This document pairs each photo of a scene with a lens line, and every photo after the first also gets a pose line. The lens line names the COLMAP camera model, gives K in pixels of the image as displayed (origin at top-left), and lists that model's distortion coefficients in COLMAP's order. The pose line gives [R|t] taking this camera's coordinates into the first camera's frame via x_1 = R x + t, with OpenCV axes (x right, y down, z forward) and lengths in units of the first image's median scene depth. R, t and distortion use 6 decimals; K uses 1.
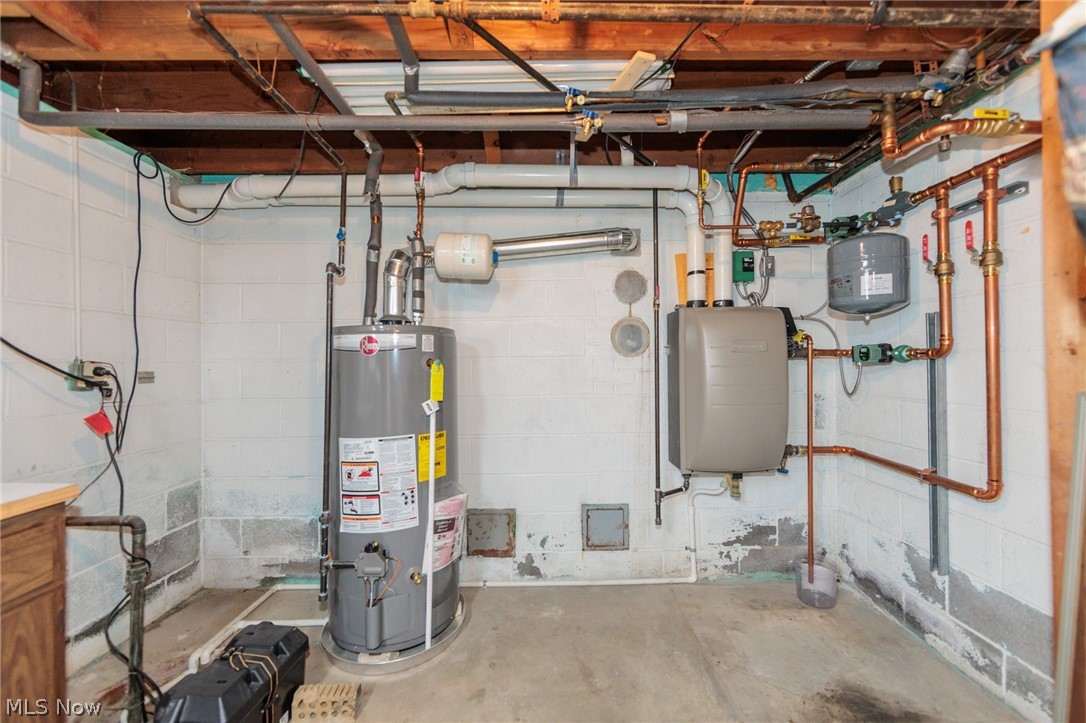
lens RADIAL K [[442.5, 0, 534.2], [0, 442.5, 356.6], [0, 0, 1]] dist [-0.000626, -0.000133]
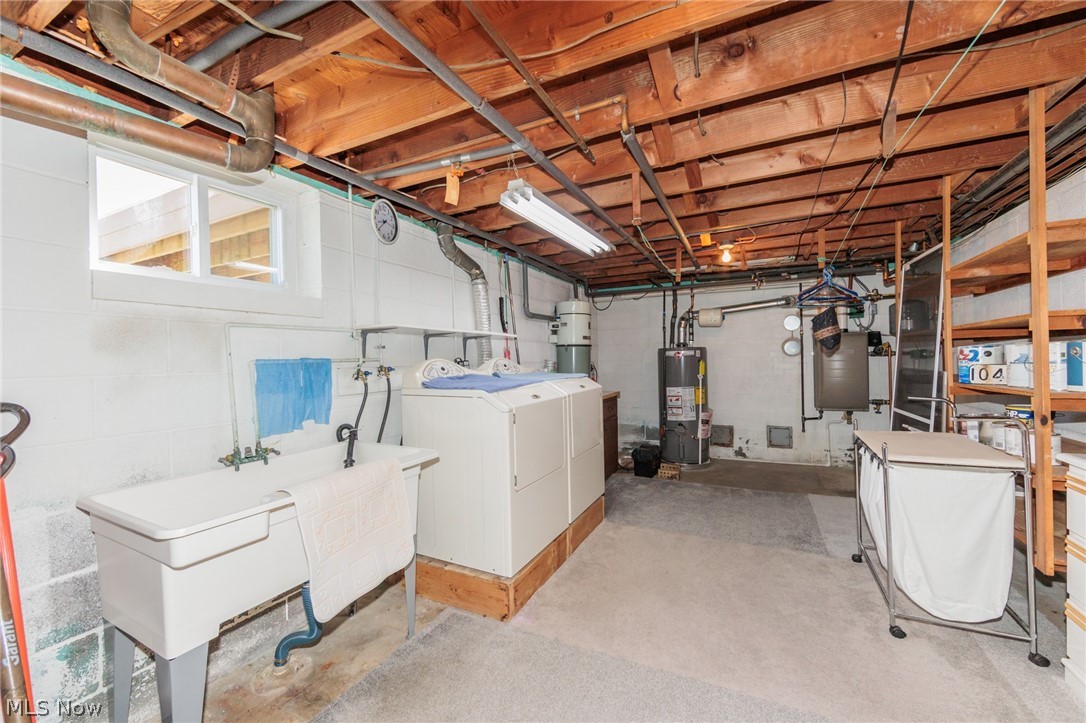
lens RADIAL K [[430.8, 0, 551.1], [0, 430.8, 366.1], [0, 0, 1]] dist [-0.000193, -0.000329]
pose [[0.908356, -0.008912, -0.418102, 0.036571], [0.021956, 0.999410, 0.026397, -0.035256], [0.417620, -0.033158, 0.908017, -1.466079]]
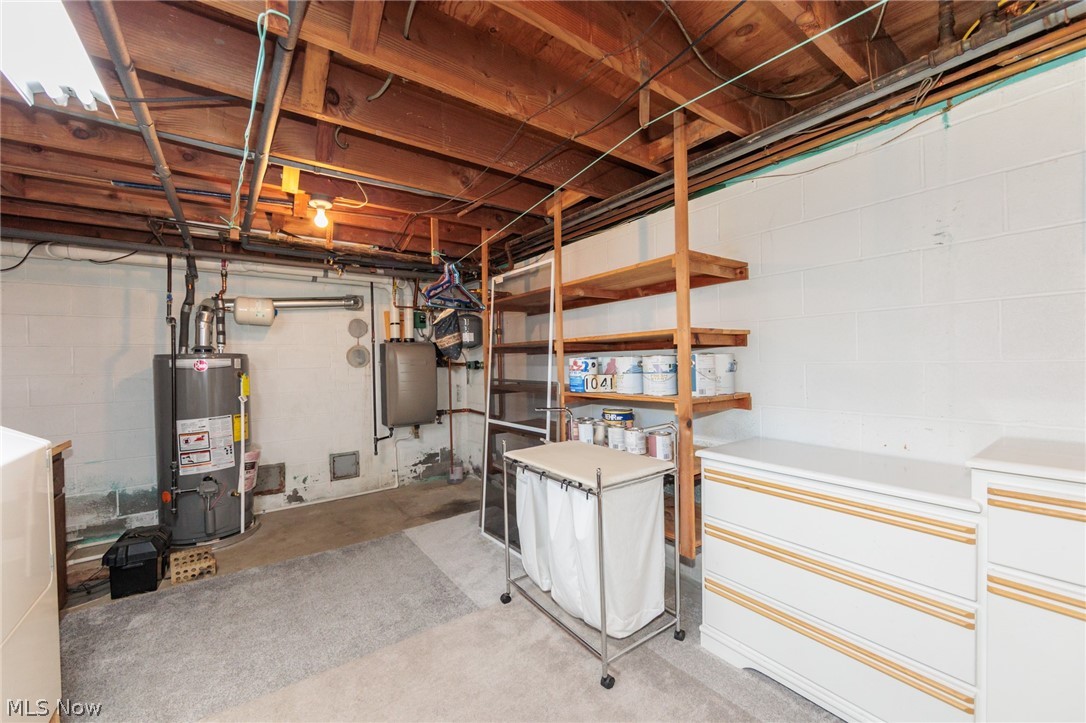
lens RADIAL K [[430.8, 0, 551.1], [0, 430.8, 366.1], [0, 0, 1]] dist [-0.000193, -0.000329]
pose [[0.797571, -0.015999, 0.603013, -0.232045], [0.007889, 0.999839, 0.016093, -0.031065], [-0.603173, -0.008078, 0.797569, -0.936804]]
